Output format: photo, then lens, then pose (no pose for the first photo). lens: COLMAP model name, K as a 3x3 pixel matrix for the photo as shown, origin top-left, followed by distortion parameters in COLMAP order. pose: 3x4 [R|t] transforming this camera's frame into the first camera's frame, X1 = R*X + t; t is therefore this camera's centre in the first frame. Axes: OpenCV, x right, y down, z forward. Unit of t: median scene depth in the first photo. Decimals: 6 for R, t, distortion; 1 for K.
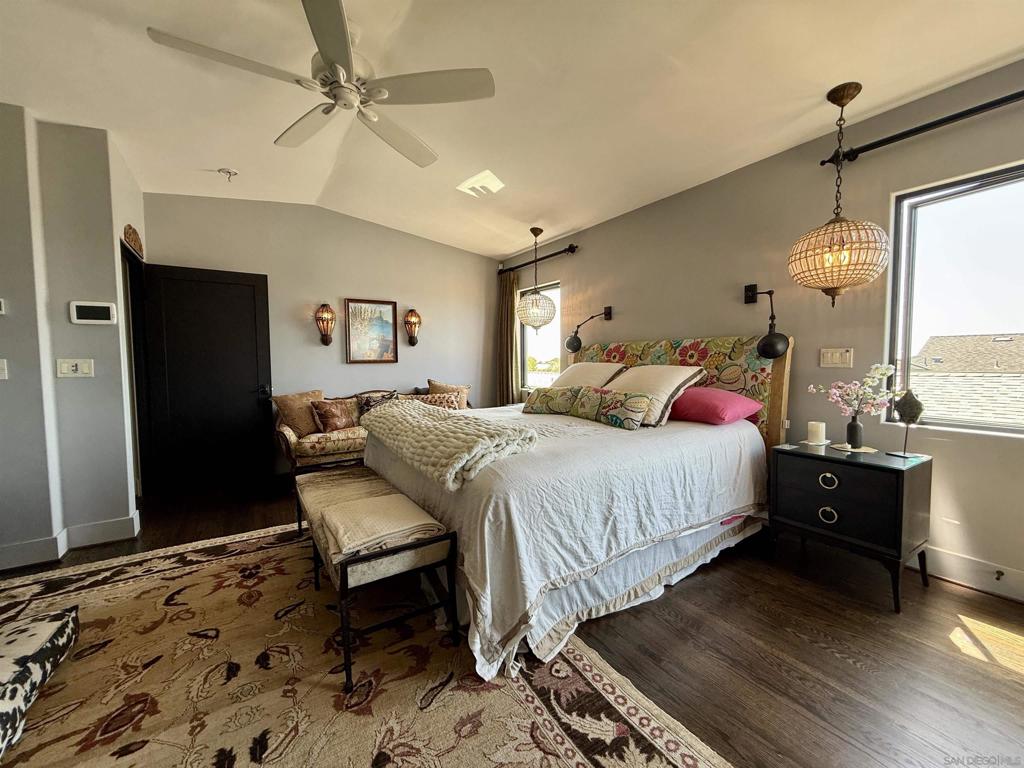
lens RADIAL K [[408.1, 0, 510.0], [0, 408.1, 381.3], [0, 0, 1]] dist [-0.000564, -0.000029]
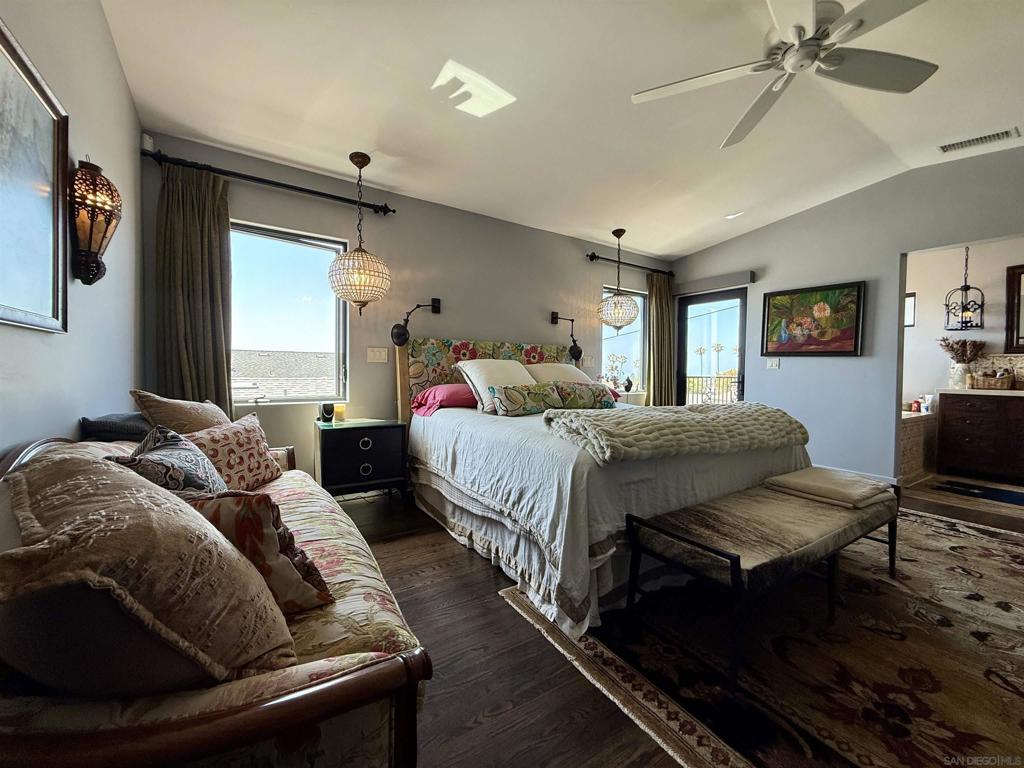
lens RADIAL K [[408.1, 0, 510.0], [0, 408.1, 381.3], [0, 0, 1]] dist [-0.000564, -0.000029]
pose [[0.005478, -0.014684, 0.999877, -1.047703], [0.040284, 0.999084, 0.014451, -0.009308], [-0.999173, 0.040200, 0.006065, 1.320440]]
